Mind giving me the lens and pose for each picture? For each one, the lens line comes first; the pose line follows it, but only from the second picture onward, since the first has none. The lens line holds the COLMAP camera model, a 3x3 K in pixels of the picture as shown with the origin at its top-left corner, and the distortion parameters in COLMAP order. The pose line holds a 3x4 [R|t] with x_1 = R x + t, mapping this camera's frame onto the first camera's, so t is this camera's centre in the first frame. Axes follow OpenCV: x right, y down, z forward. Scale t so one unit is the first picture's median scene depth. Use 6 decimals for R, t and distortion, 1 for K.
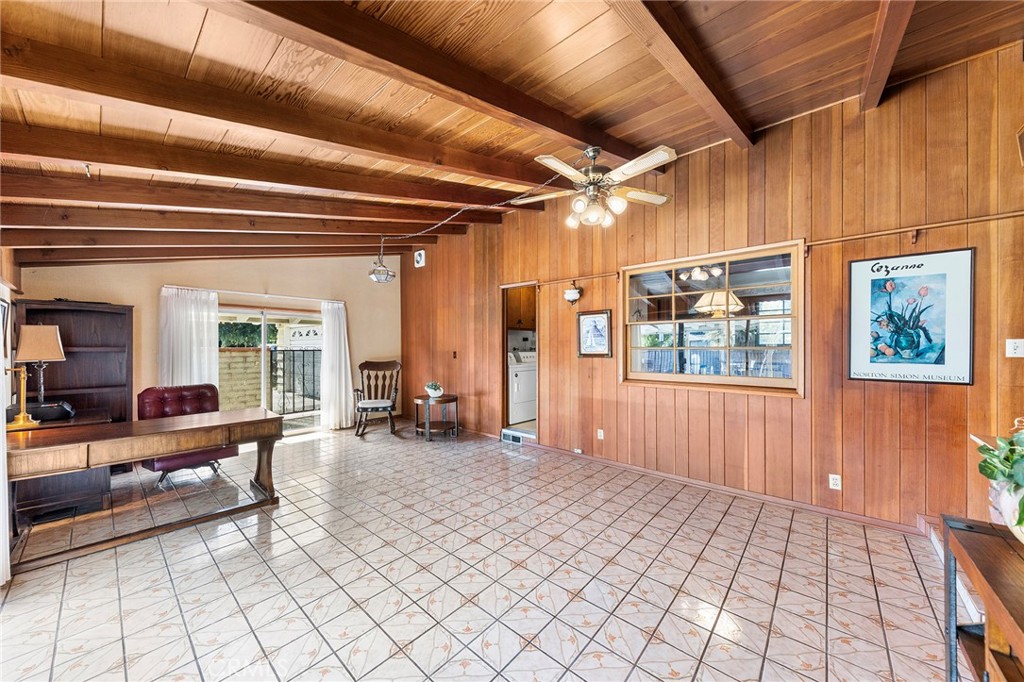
lens RADIAL K [[353.7, 0, 508.7], [0, 353.7, 345.0], [0, 0, 1]] dist [0.003030, -0.000614]
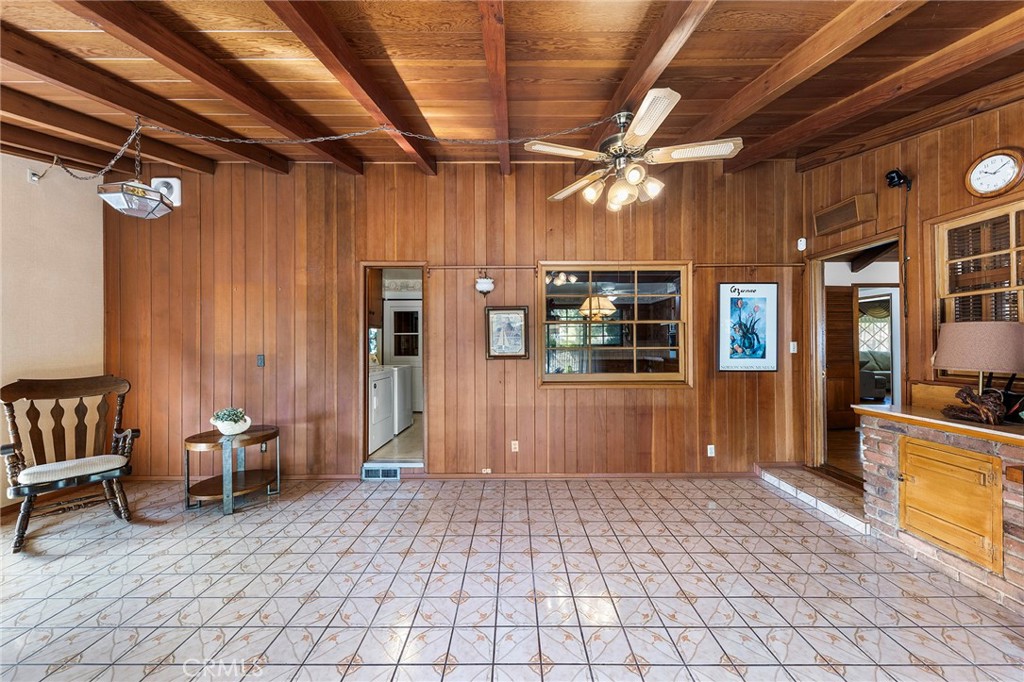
lens RADIAL K [[353.7, 0, 517.2], [0, 353.7, 341.3], [0, 0, 1]] dist [0.003030, -0.000614]
pose [[0.754897, 0.005810, 0.655817, -0.300875], [-0.000876, 0.999969, -0.007851, -0.002949], [-0.655842, 0.005352, 0.754879, 0.309664]]
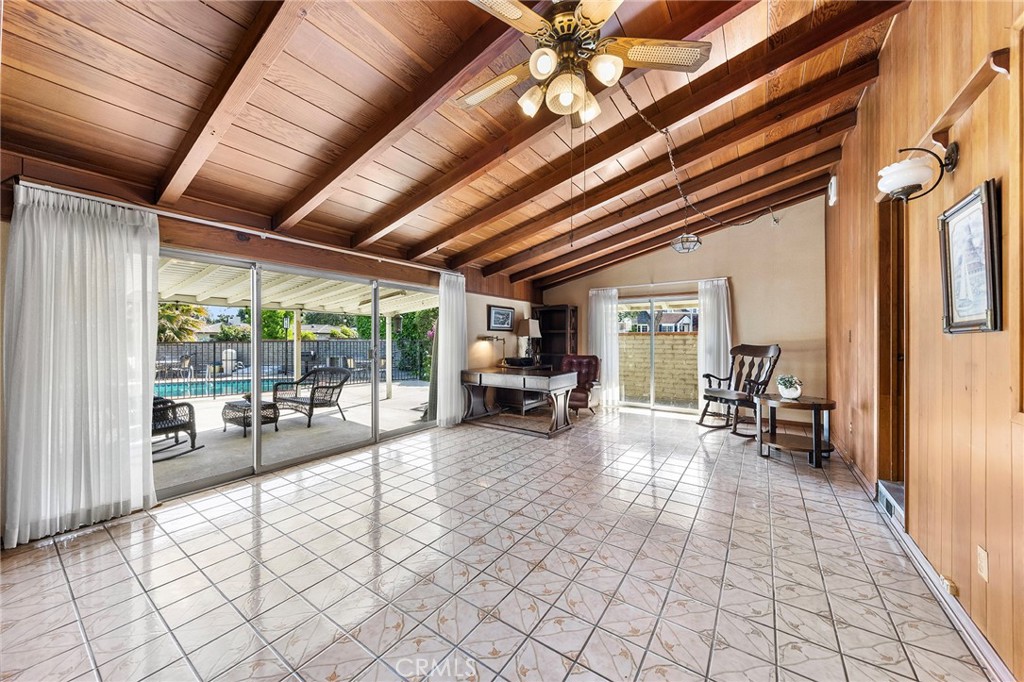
lens RADIAL K [[353.7, 0, 508.2], [0, 353.7, 339.0], [0, 0, 1]] dist [0.003030, -0.000614]
pose [[0.123440, 0.004691, -0.992341, 0.493401], [0.006180, 0.999966, 0.005496, 0.033918], [0.992333, -0.006811, 0.123407, 0.482505]]
